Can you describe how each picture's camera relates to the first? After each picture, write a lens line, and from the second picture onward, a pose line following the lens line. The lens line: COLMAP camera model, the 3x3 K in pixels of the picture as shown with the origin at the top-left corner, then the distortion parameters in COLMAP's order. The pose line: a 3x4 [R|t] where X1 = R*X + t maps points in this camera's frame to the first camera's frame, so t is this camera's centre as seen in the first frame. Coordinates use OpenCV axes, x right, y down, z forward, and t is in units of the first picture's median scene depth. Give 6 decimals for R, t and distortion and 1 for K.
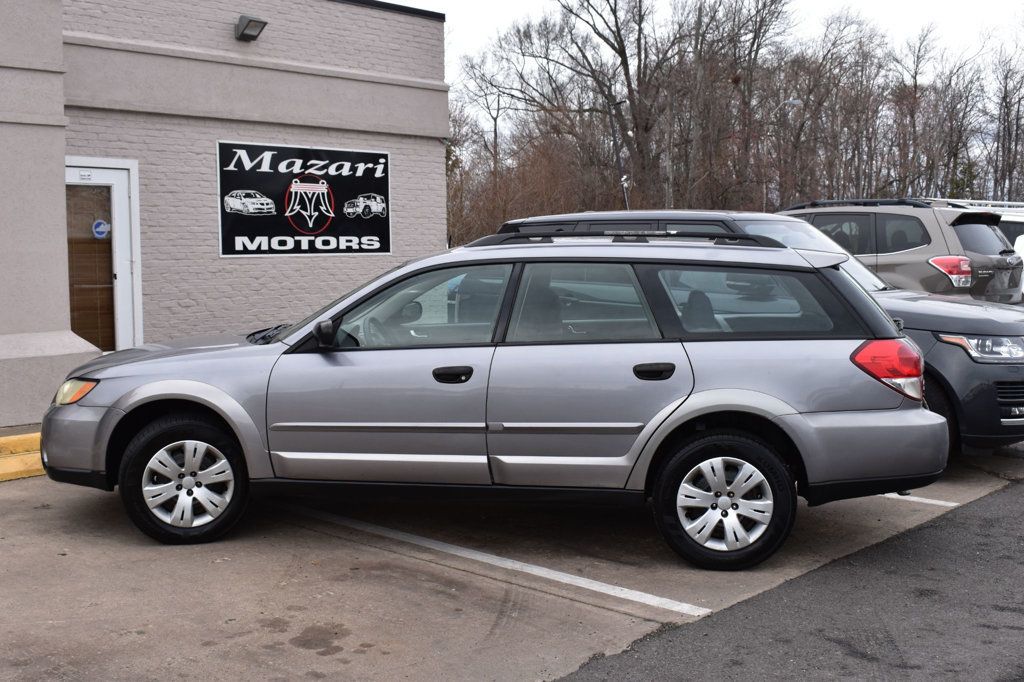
lens RADIAL K [[1187.1, 0, 513.9], [0, 1187.1, 341.4], [0, 0, 1]] dist [-0.056584, 0.000000]
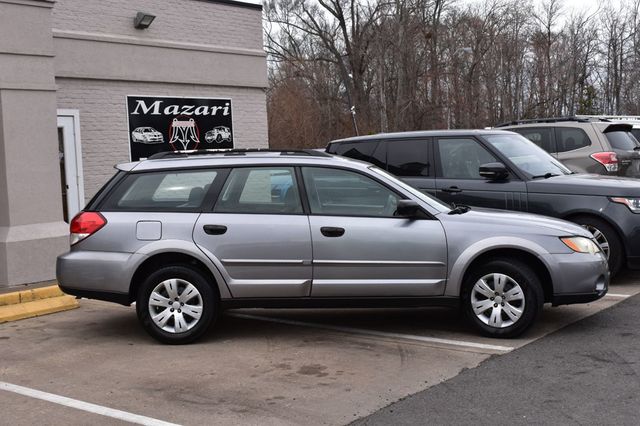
lens RADIAL K [[880.9, 0, 319.4], [0, 880.9, 214.9], [0, 0, 1]] dist [-0.033528, 0.000000]
pose [[0.996689, -0.043632, 0.068605, -0.086106], [0.044770, 0.998883, -0.015137, 0.011387], [-0.067868, 0.018158, 0.997529, -0.134813]]
